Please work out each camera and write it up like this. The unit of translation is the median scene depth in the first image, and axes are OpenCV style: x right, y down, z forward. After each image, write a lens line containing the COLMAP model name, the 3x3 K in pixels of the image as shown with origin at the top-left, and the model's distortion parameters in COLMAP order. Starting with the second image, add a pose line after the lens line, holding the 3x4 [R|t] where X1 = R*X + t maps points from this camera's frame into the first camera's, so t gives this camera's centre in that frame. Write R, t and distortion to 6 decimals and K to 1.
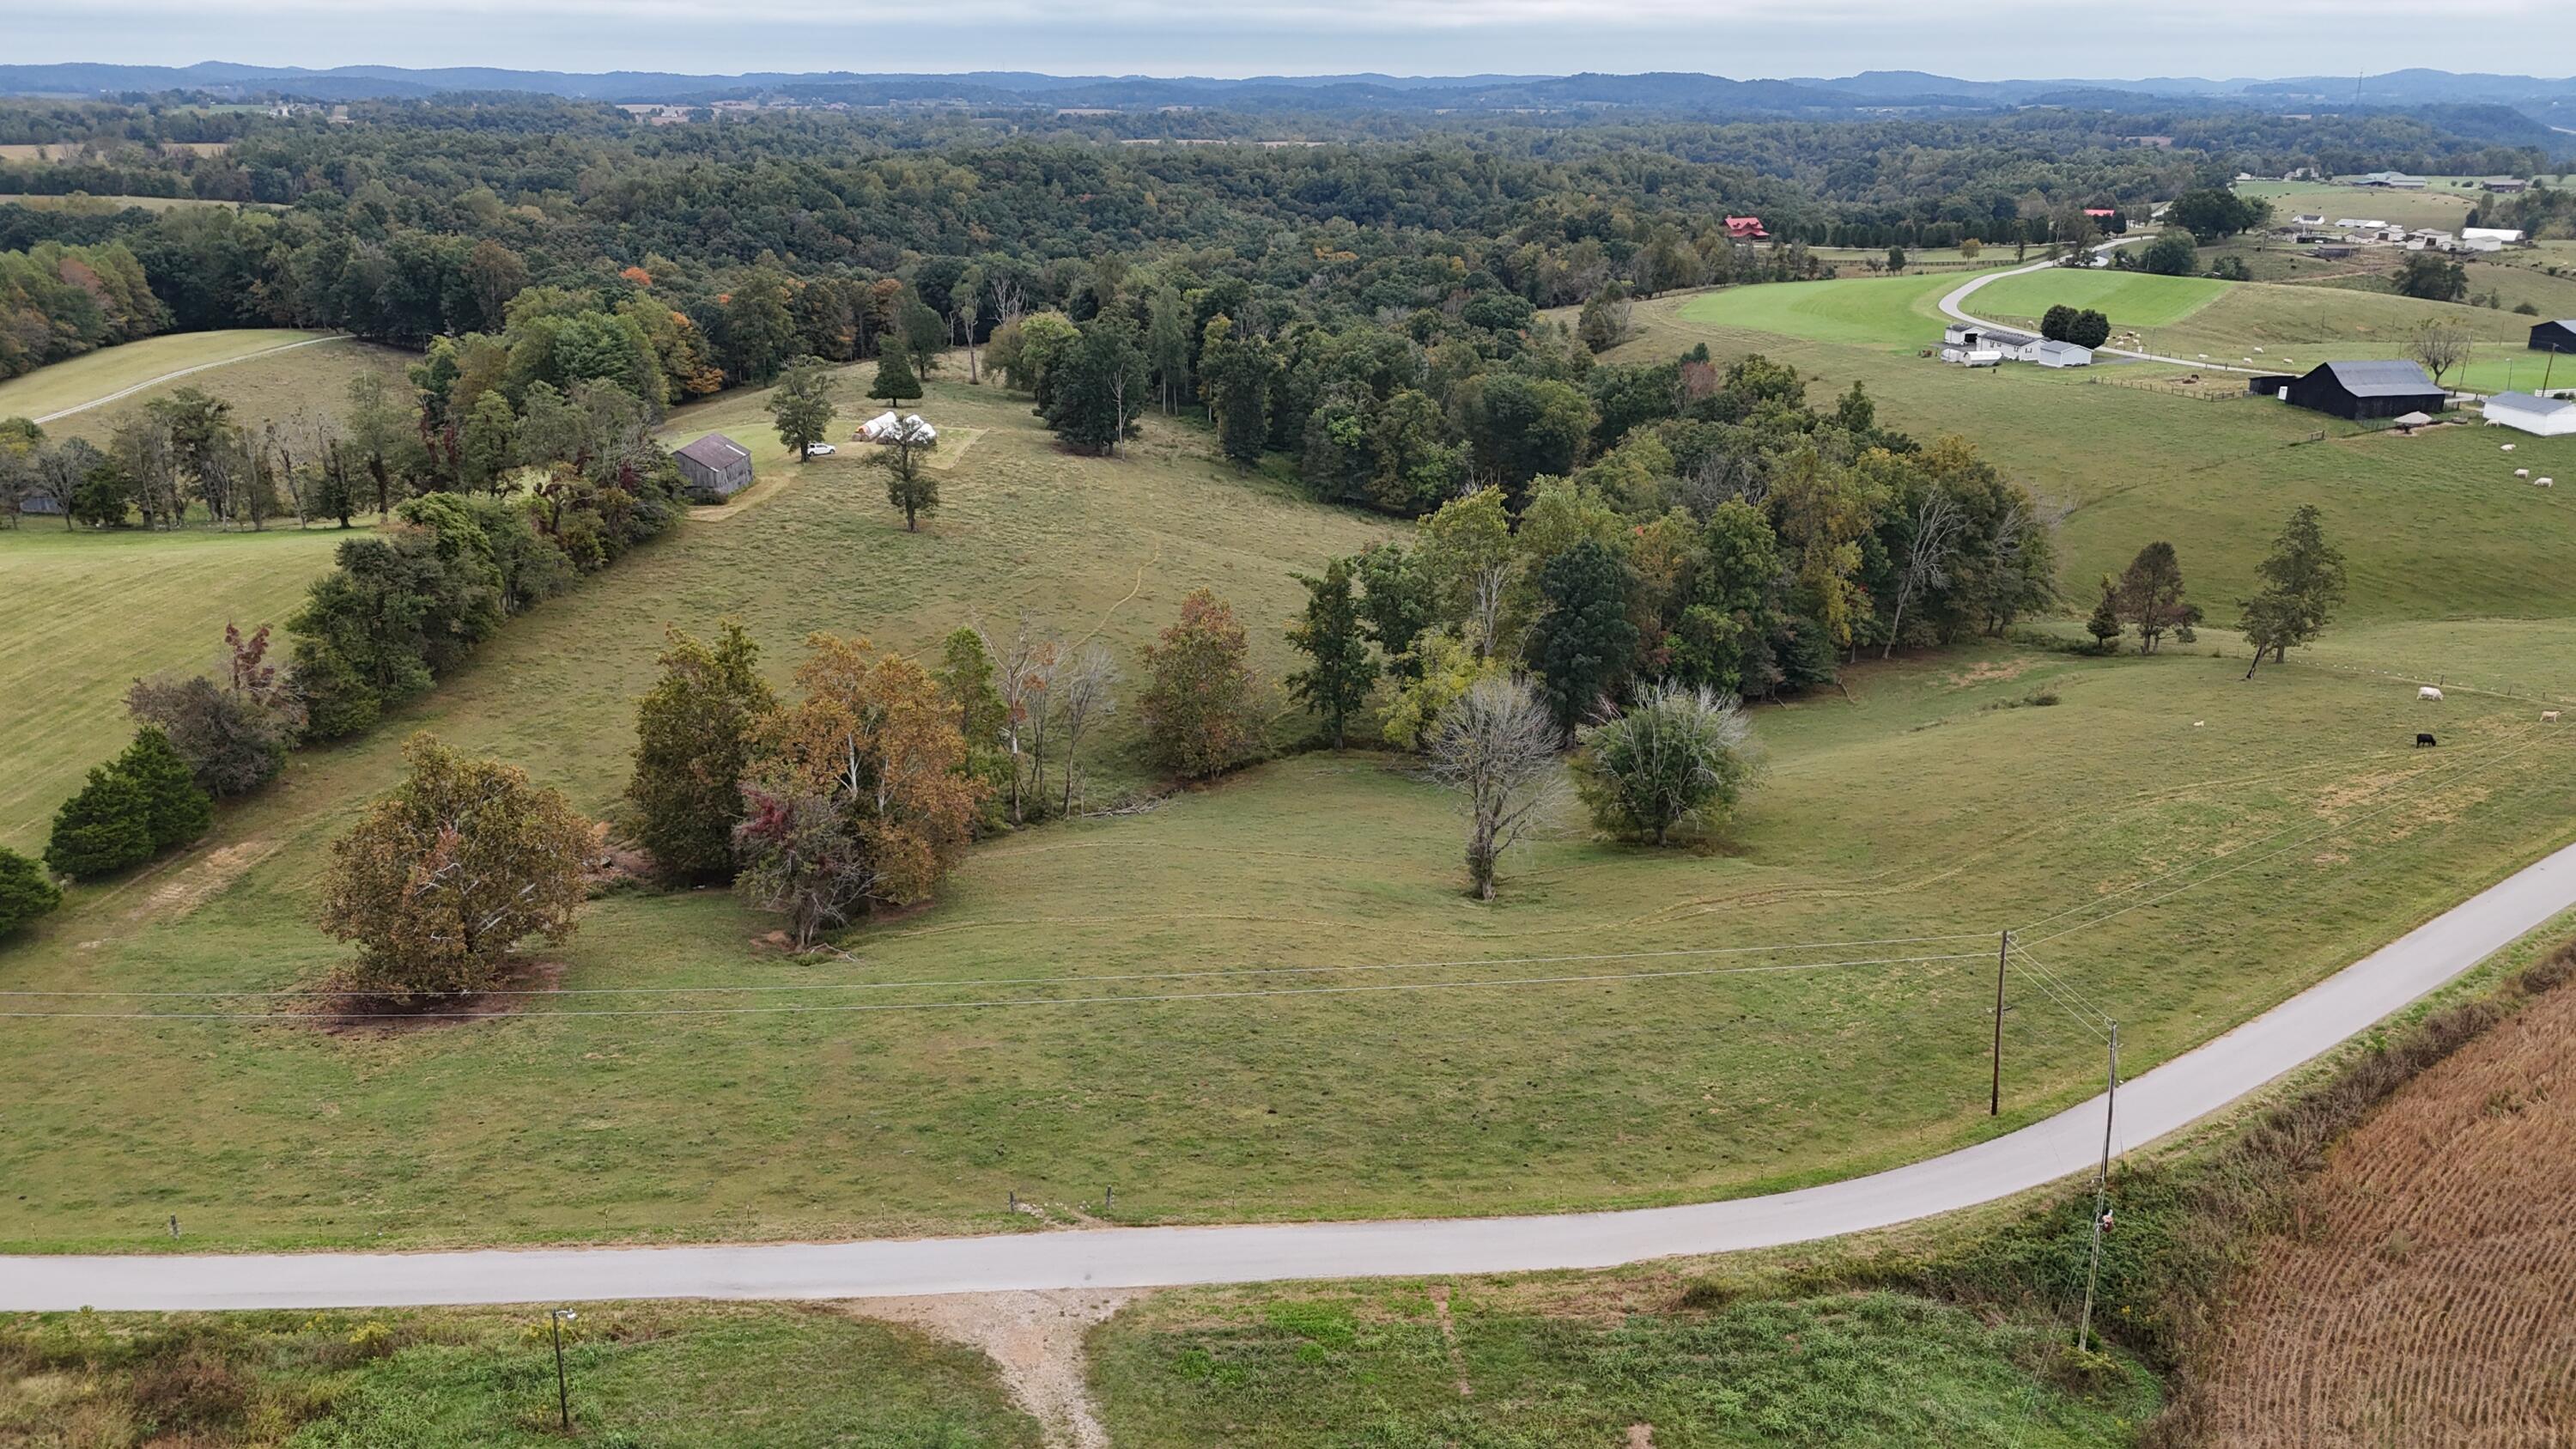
lens RADIAL K [[1891.4, 0, 1290.8], [0, 1891.4, 725.4], [0, 0, 1]] dist [0.083980, -0.080535]
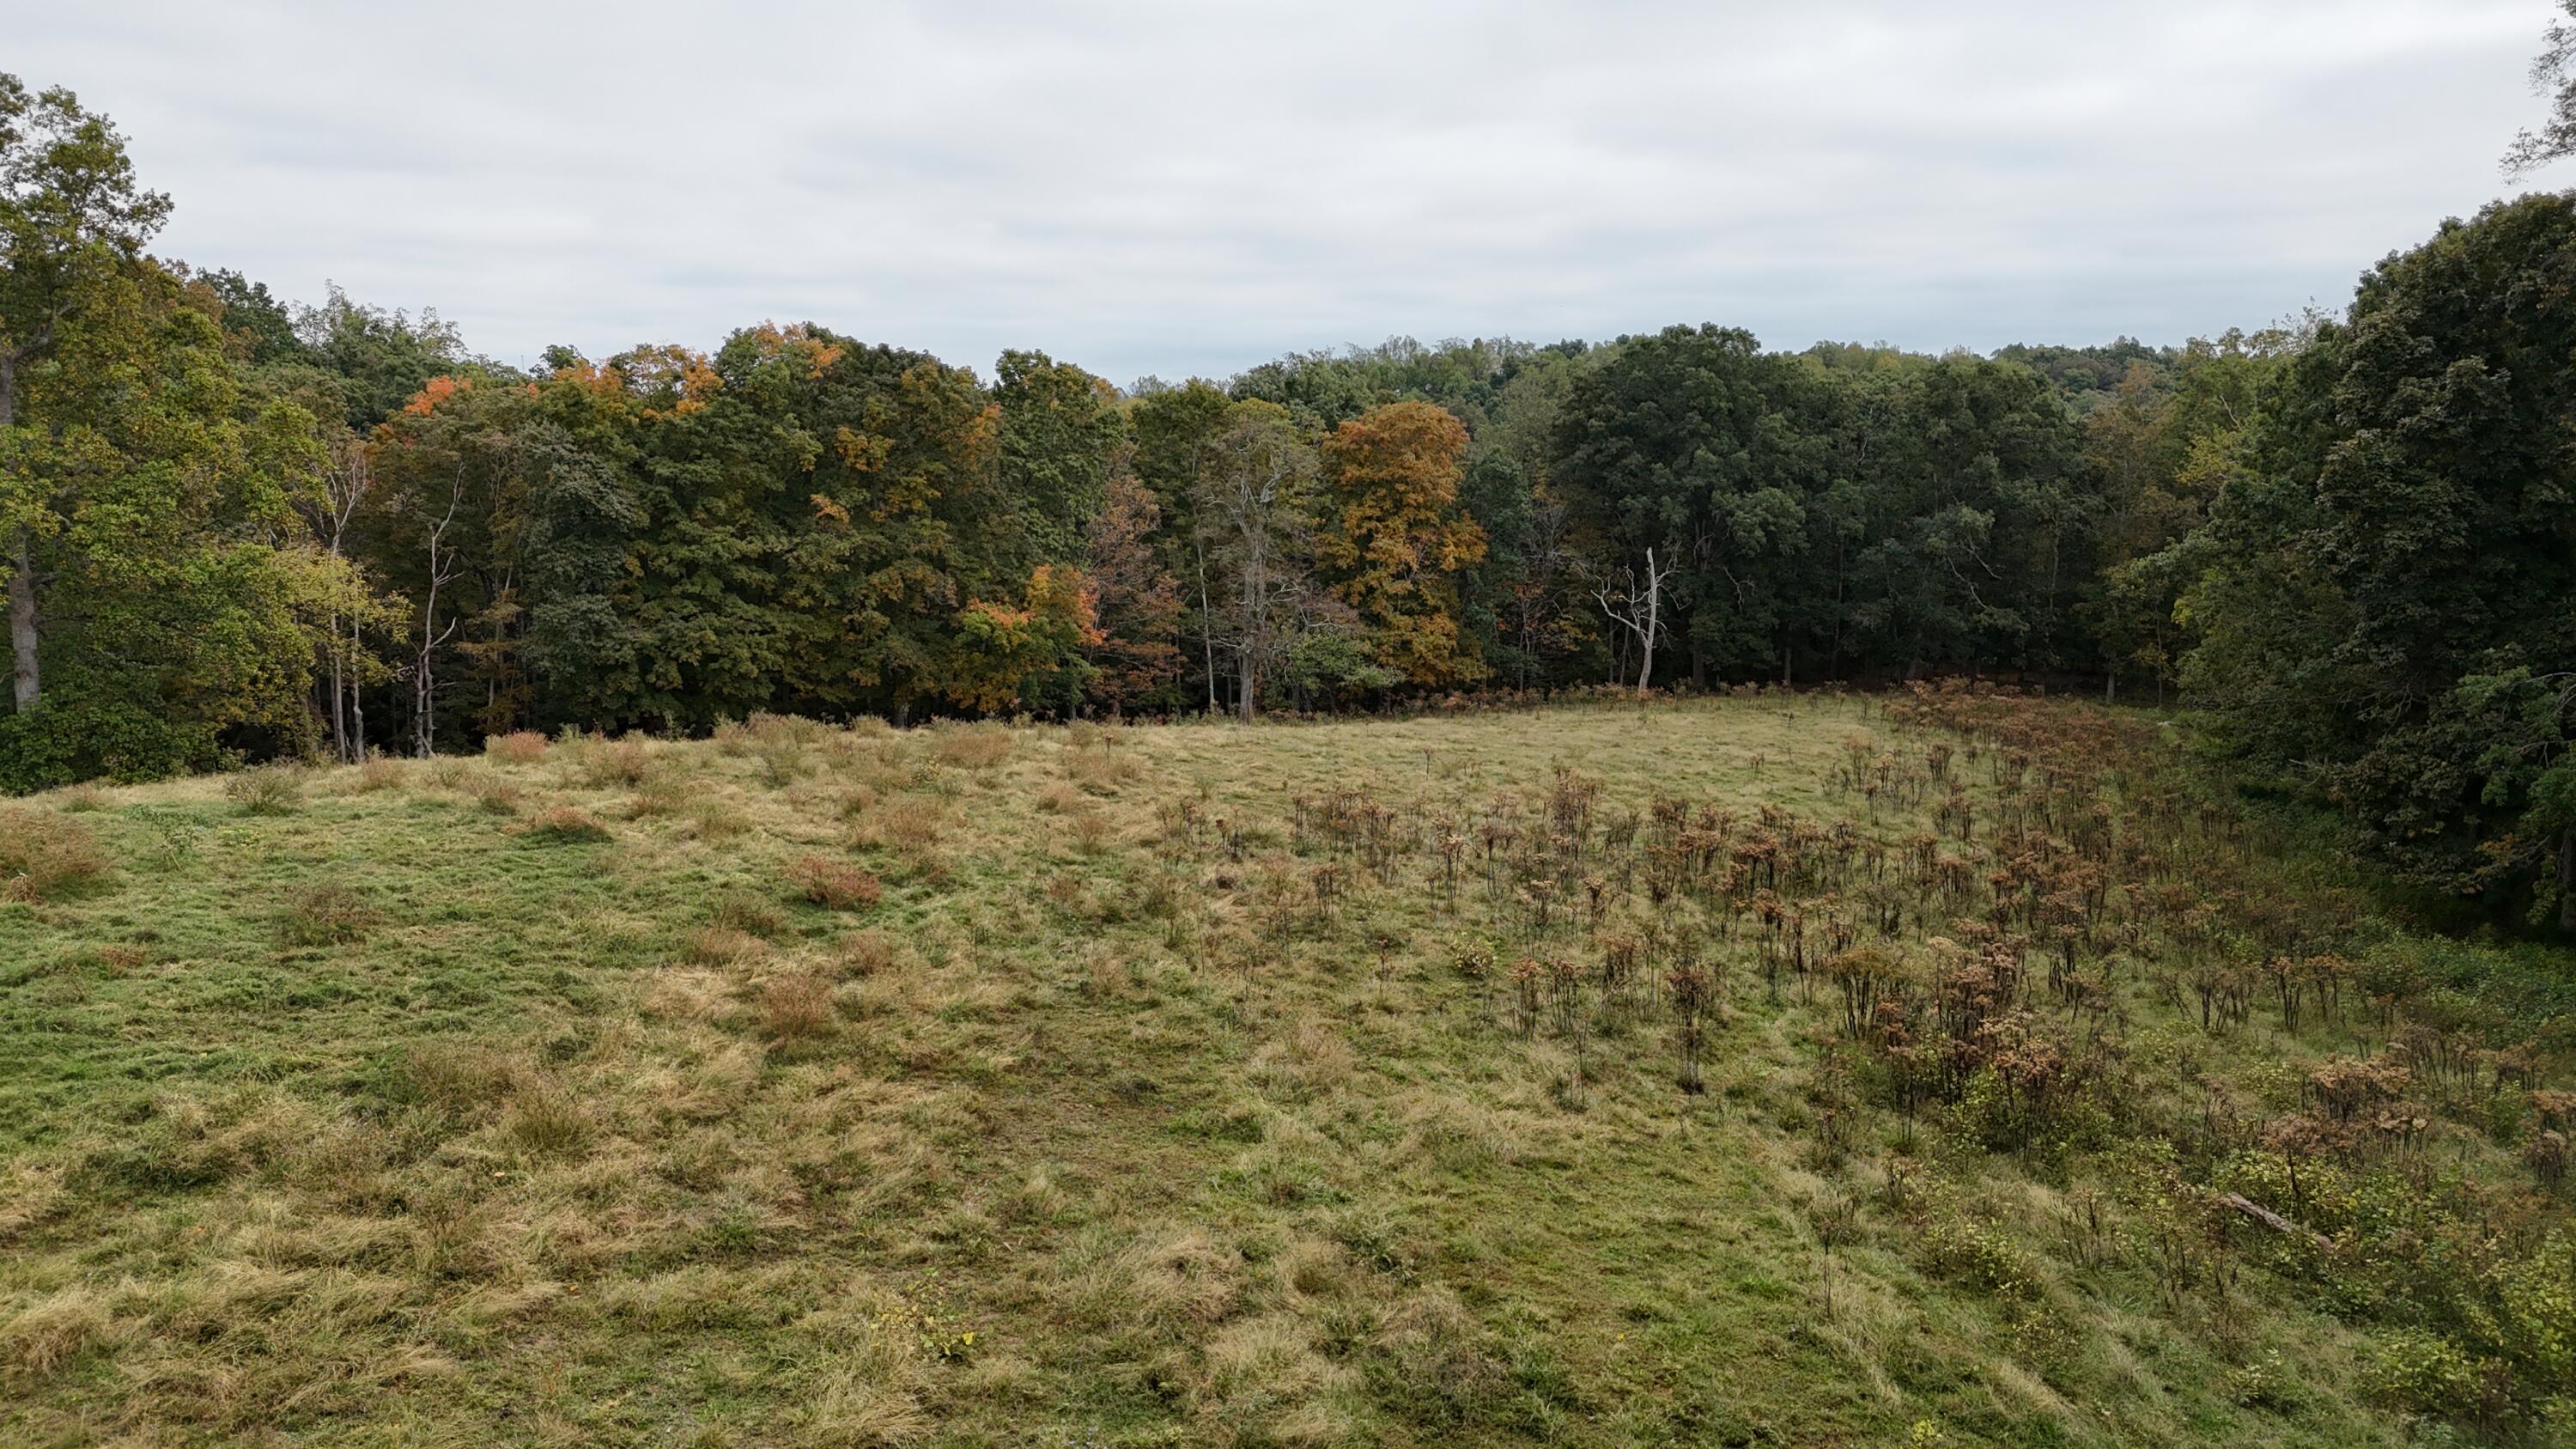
lens RADIAL K [[1891.4, 0, 1289.4], [0, 1891.4, 715.3], [0, 0, 1]] dist [0.083980, -0.080535]
pose [[0.848094, 0.073652, -0.524701, -0.061756], [-0.166666, 0.977106, -0.132232, -0.104479], [0.502949, 0.199595, 0.840954, 0.517804]]
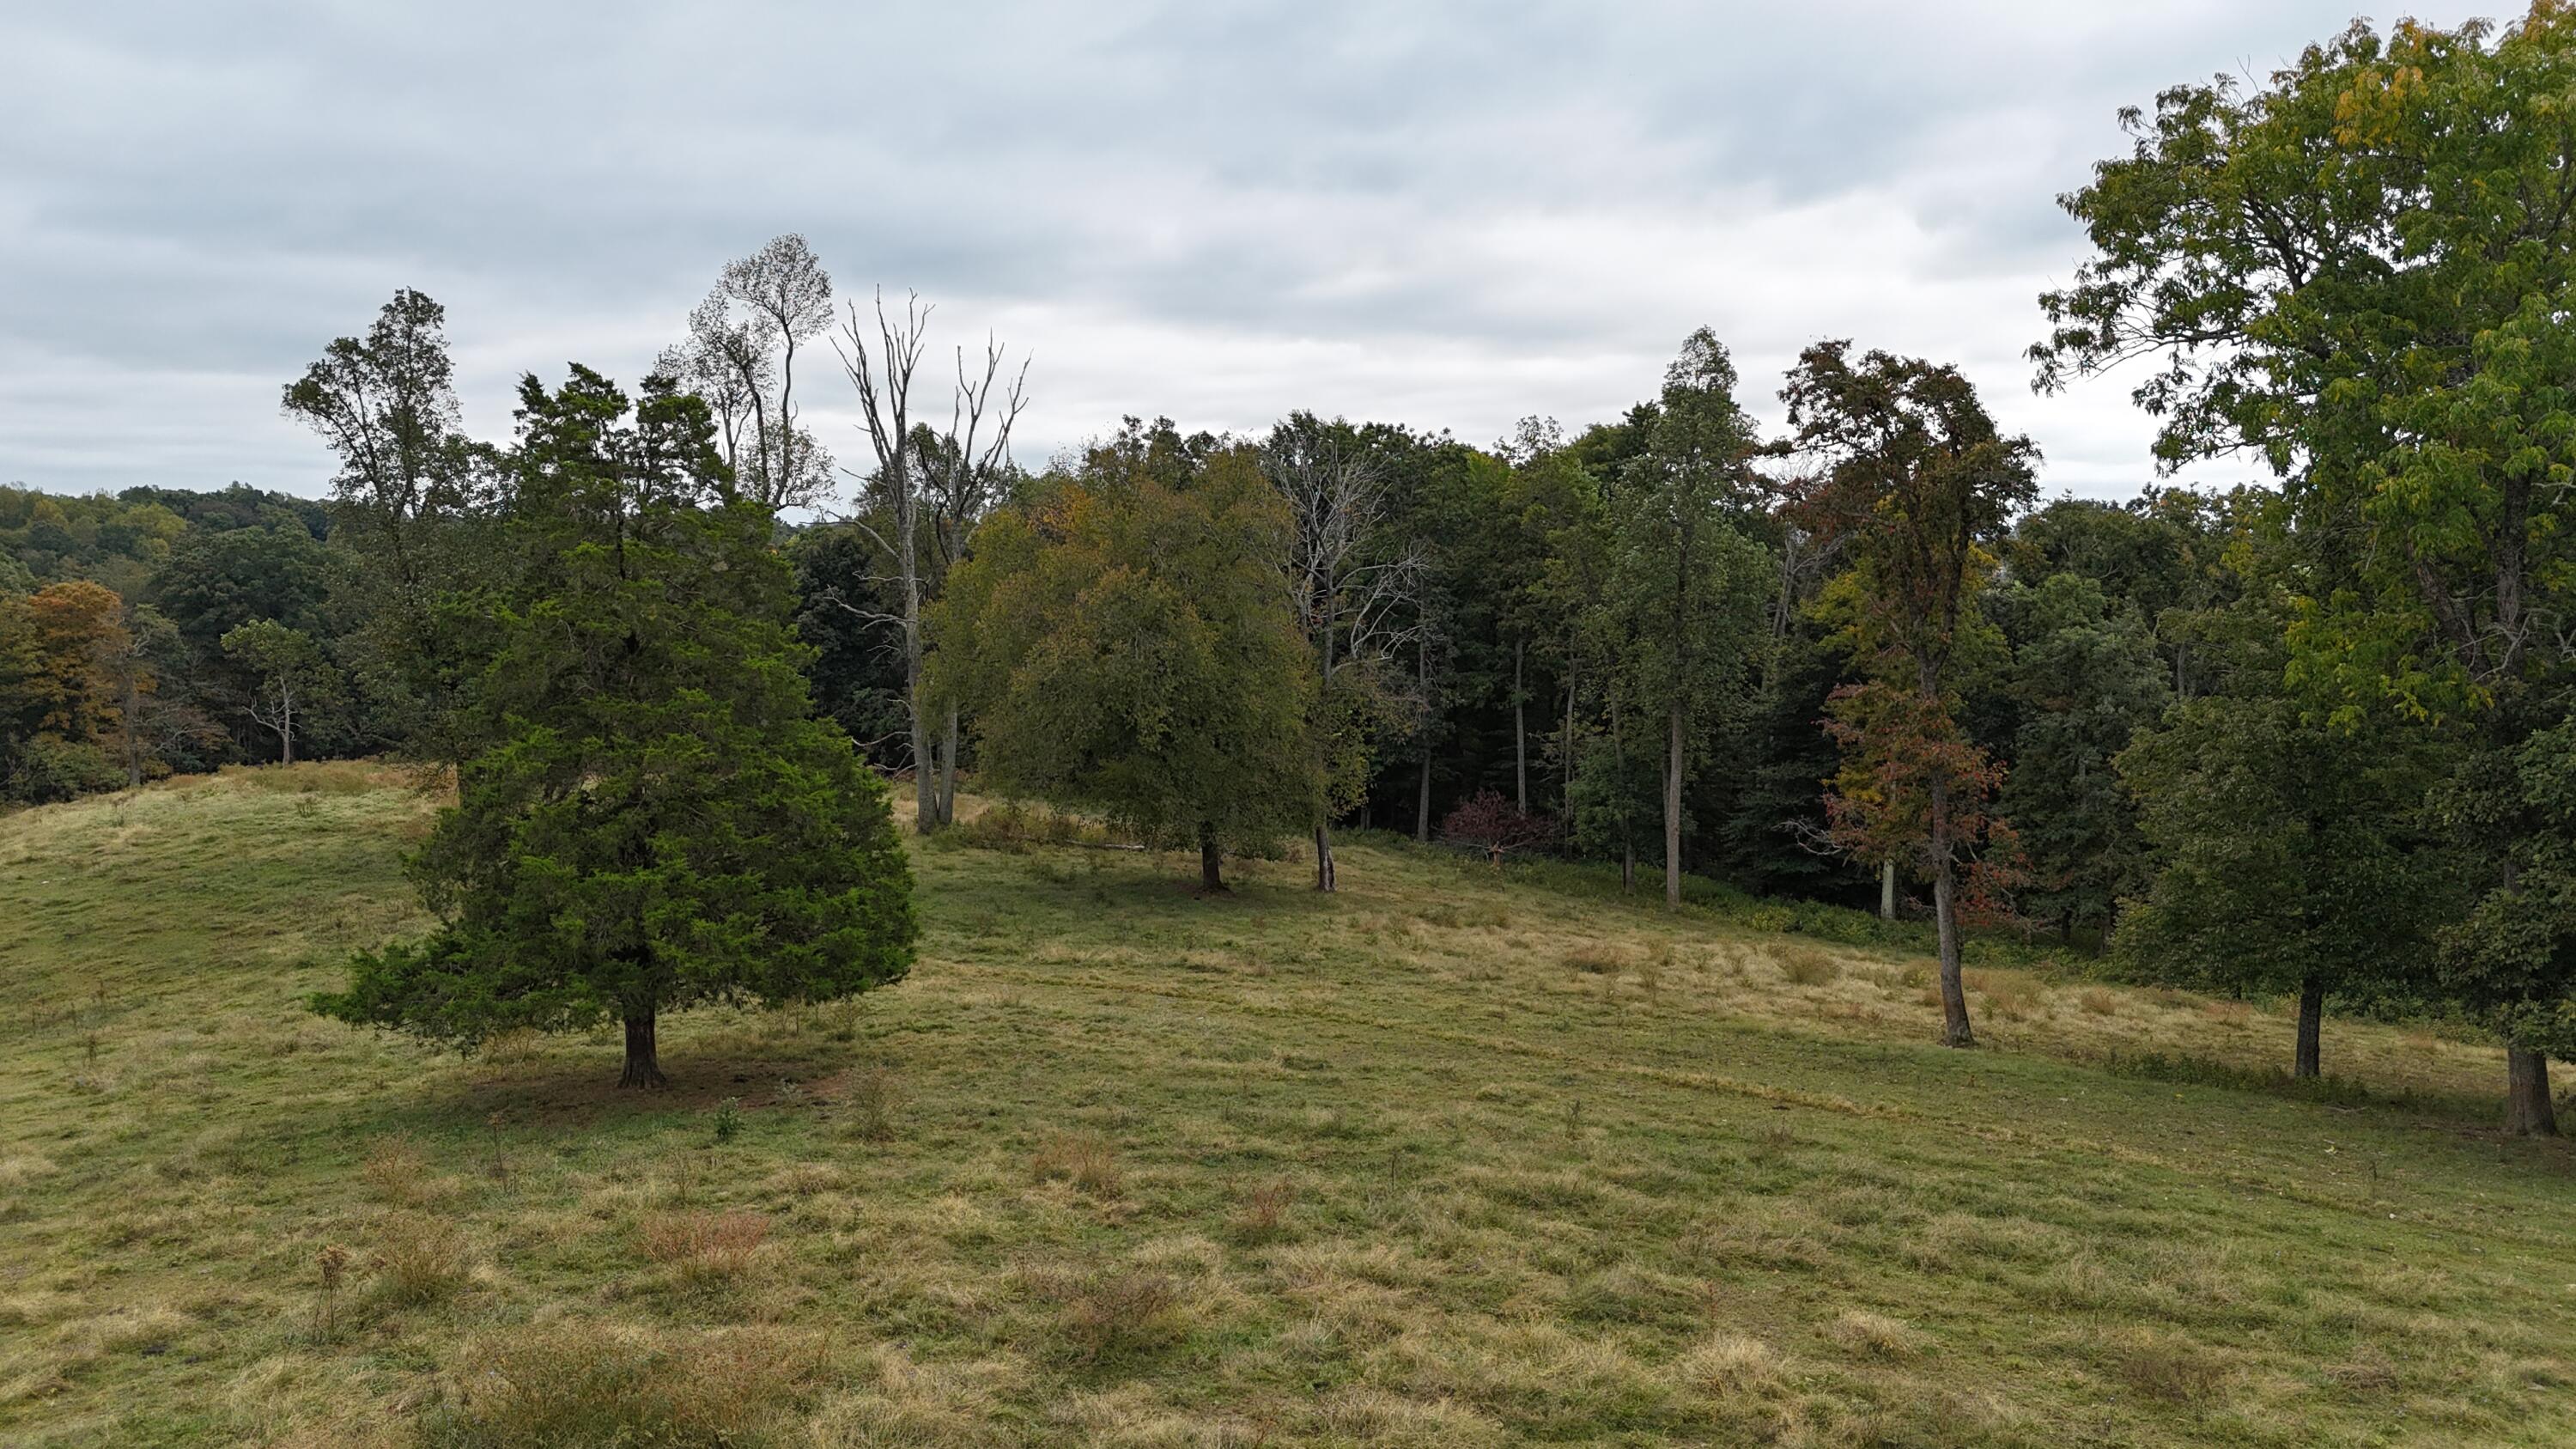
lens RADIAL K [[1891.4, 0, 1301.7], [0, 1891.4, 715.2], [0, 0, 1]] dist [0.083980, -0.080535]
pose [[0.915841, -0.043788, 0.399146, -0.097386], [0.136533, 0.968767, -0.206998, -0.072413], [-0.377615, 0.244074, 0.893216, 0.402611]]
